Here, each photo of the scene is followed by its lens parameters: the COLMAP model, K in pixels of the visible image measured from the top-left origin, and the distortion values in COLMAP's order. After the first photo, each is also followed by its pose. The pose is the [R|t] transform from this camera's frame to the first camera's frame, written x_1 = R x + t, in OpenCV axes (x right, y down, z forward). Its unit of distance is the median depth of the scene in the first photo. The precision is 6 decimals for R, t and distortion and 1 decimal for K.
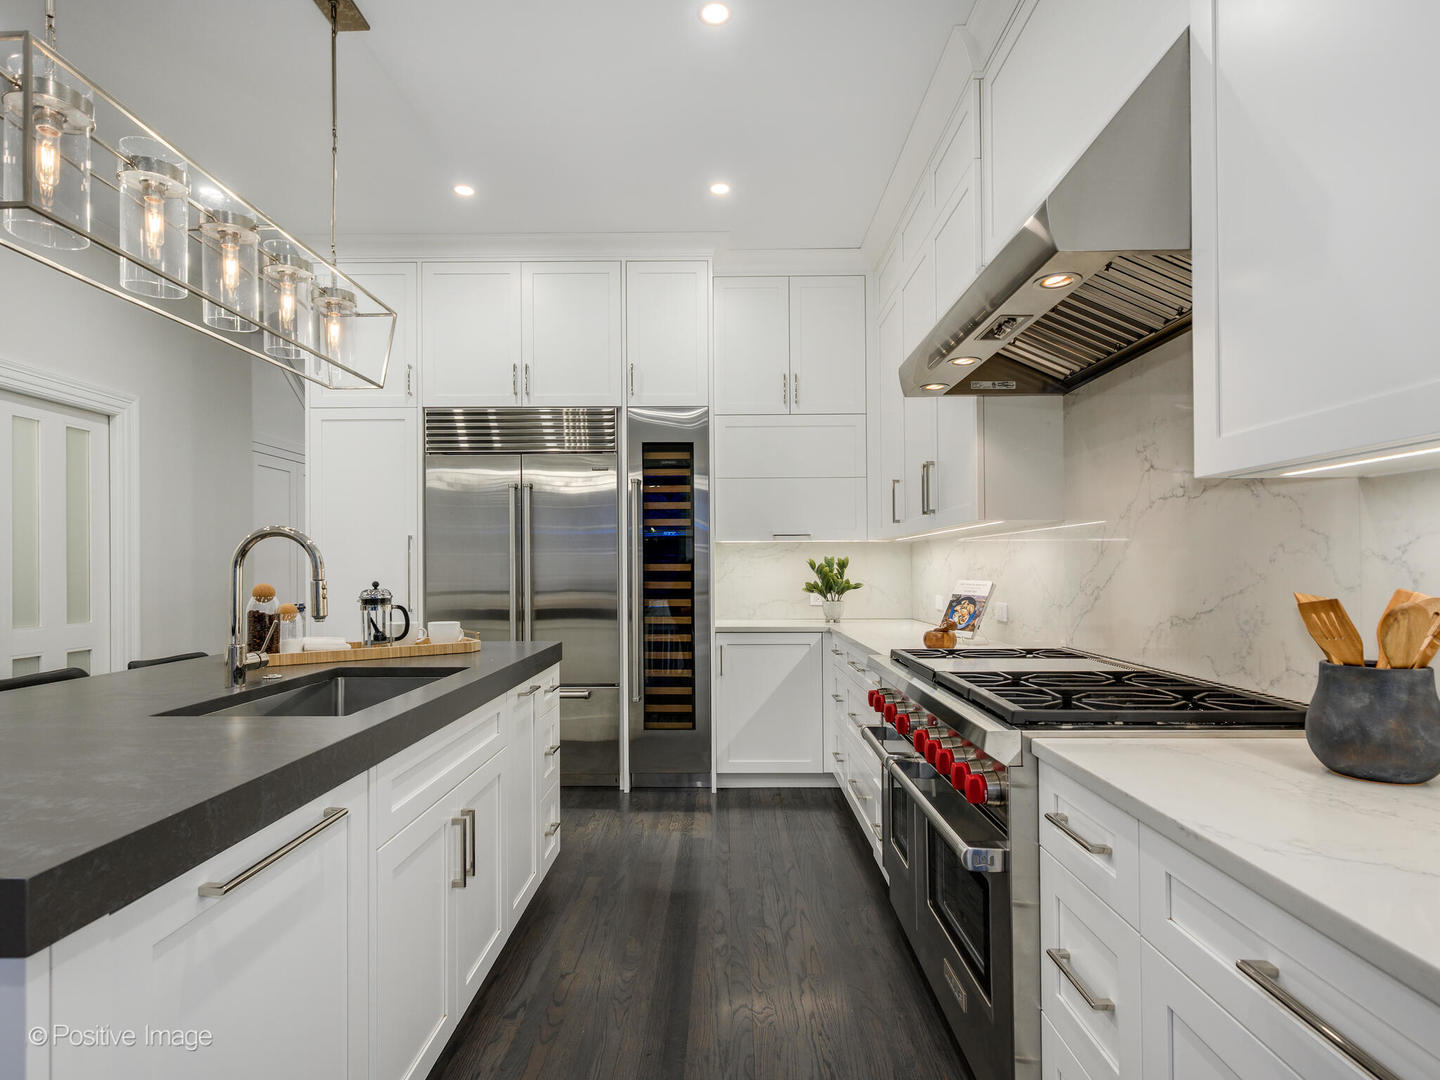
lens RADIAL K [[752.2, 0, 719.5], [0, 752.2, 546.0], [0, 0, 1]] dist [0.000943, 0.000043]
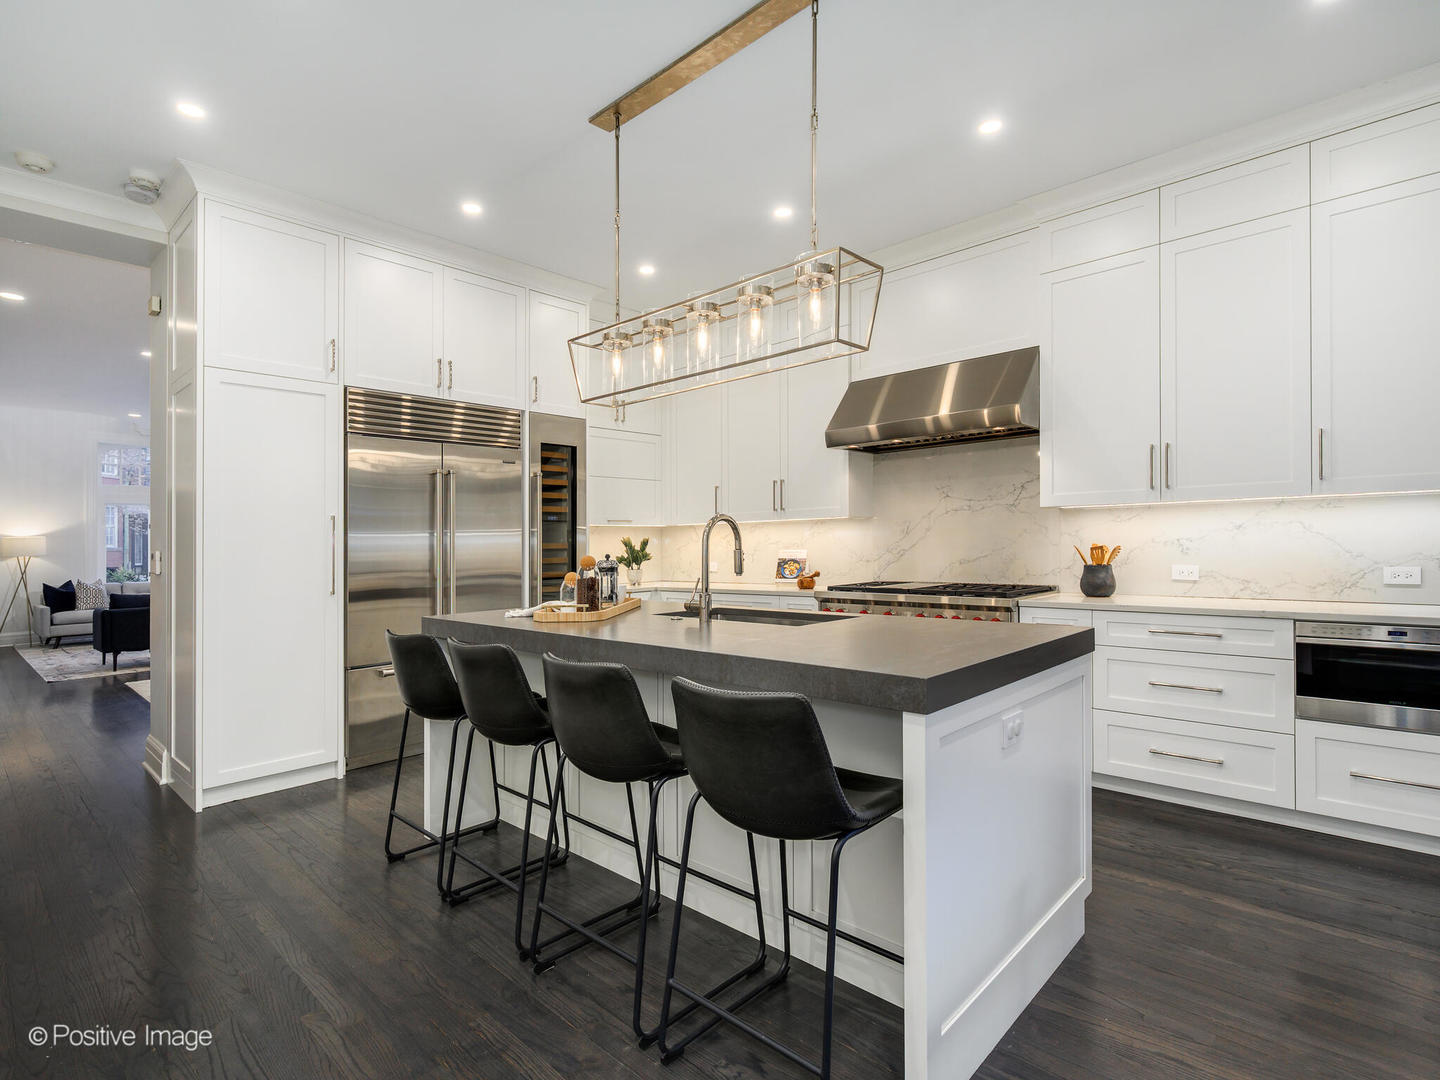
lens RADIAL K [[719.3, 0, 725.0], [0, 719.3, 534.7], [0, 0, 1]] dist [-0.001748, 0.000297]
pose [[0.683557, 0.000686, 0.729896, -0.743421], [-0.005370, 0.999977, 0.004090, 0.004329], [-0.729877, -0.006715, 0.683546, -0.006433]]
